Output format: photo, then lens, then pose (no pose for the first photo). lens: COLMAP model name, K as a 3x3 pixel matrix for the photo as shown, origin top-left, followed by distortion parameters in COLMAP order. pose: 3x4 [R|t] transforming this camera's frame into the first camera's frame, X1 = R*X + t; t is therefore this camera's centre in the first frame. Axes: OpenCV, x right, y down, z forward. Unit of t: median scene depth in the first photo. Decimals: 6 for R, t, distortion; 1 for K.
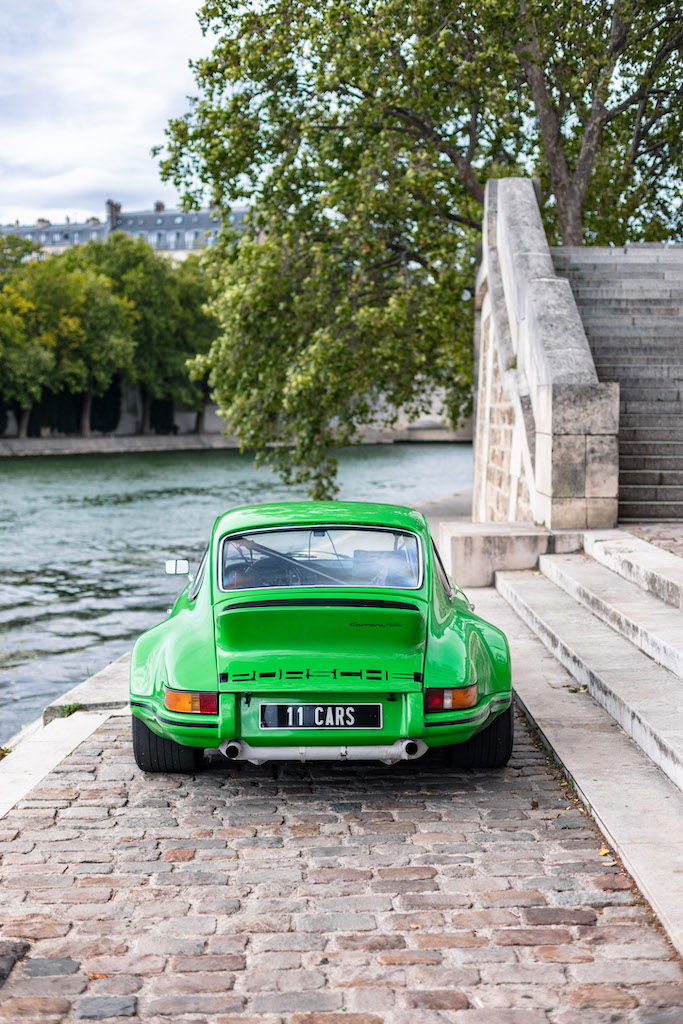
lens RADIAL K [[1442.4, 0, 341.5], [0, 1442.4, 512.0], [0, 0, 1]] dist [0.004190, -0.046292]
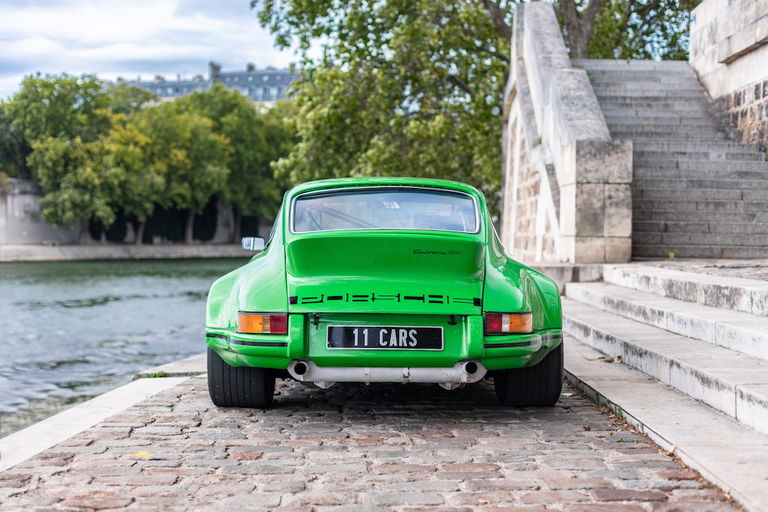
lens RADIAL K [[1118.1, 0, 391.8], [0, 1118.1, 254.9], [0, 0, 1]] dist [-0.004324, 0.008302]
pose [[0.999939, 0.010871, 0.001778, -0.007254], [-0.010731, 0.997794, -0.065514, 0.084892], [-0.002486, 0.065491, 0.997850, 0.114959]]
